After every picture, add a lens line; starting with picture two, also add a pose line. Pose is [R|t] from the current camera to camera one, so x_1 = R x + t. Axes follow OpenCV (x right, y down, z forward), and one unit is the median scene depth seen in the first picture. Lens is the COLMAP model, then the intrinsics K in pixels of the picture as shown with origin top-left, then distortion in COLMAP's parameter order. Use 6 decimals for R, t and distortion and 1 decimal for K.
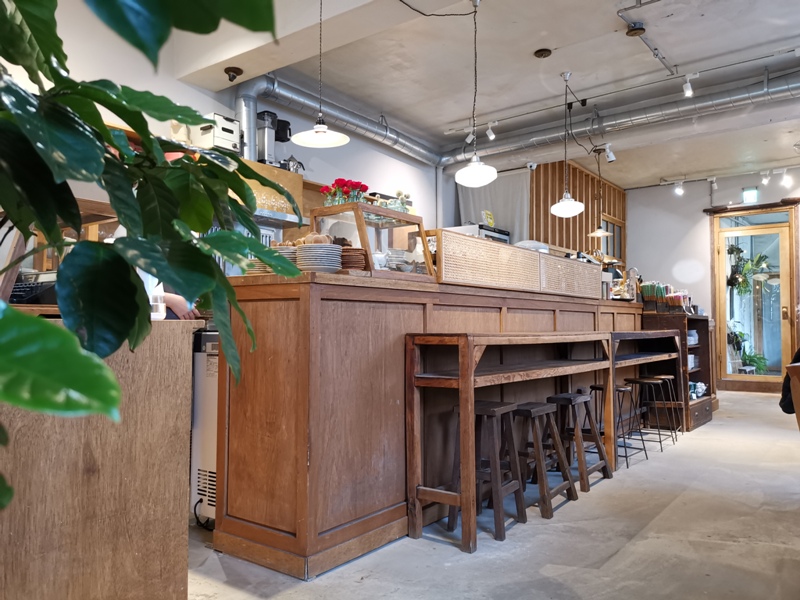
lens RADIAL K [[616.9, 0, 401.5], [0, 616.9, 305.0], [0, 0, 1]] dist [0.052483, -0.042382]
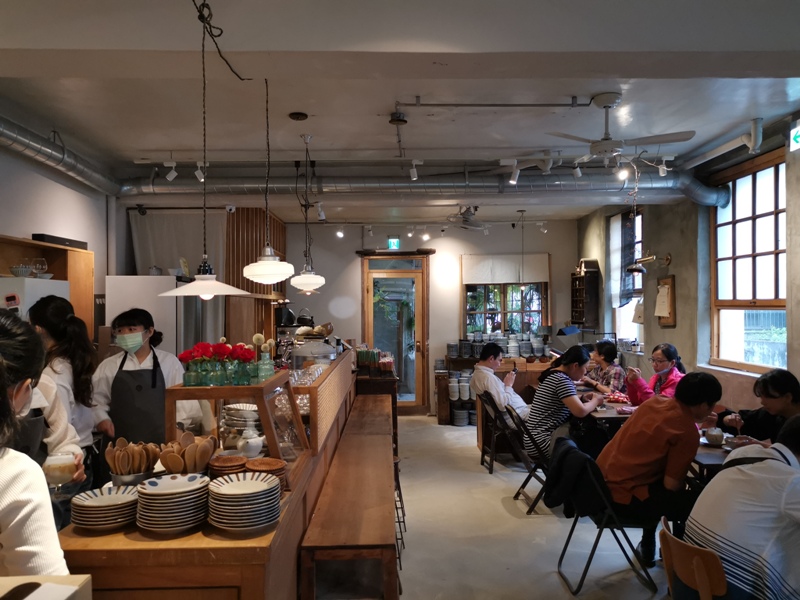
lens RADIAL K [[616.9, 0, 404.6], [0, 616.9, 302.9], [0, 0, 1]] dist [0.052483, -0.042382]
pose [[0.788025, 0.003520, 0.615633, -0.187339], [-0.015362, 0.999785, 0.013947, -0.136883], [-0.615452, -0.020448, 0.787909, 0.176786]]
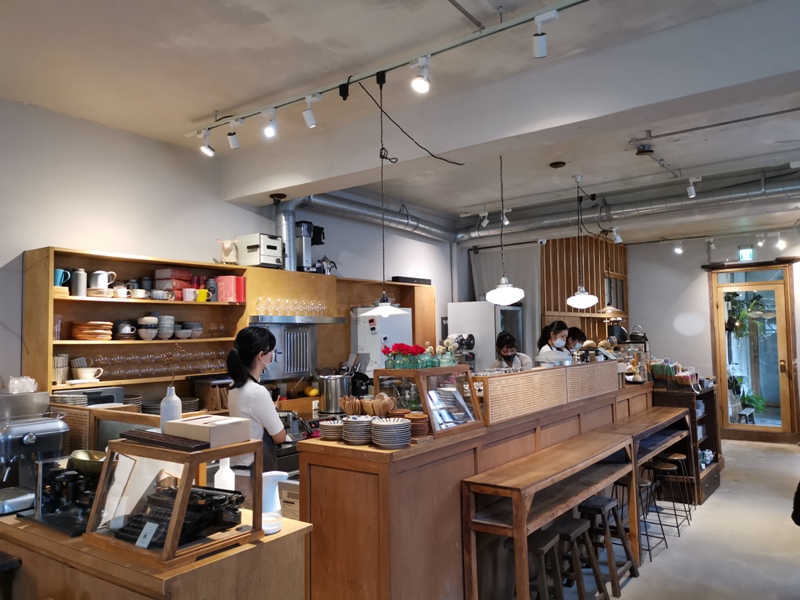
lens RADIAL K [[616.9, 0, 401.0], [0, 616.9, 302.0], [0, 0, 1]] dist [0.052483, -0.042382]
pose [[0.999793, -0.016762, 0.011541, -0.057912], [0.017019, 0.999603, -0.022474, -0.133378], [-0.011160, 0.022666, 0.999681, -0.067250]]
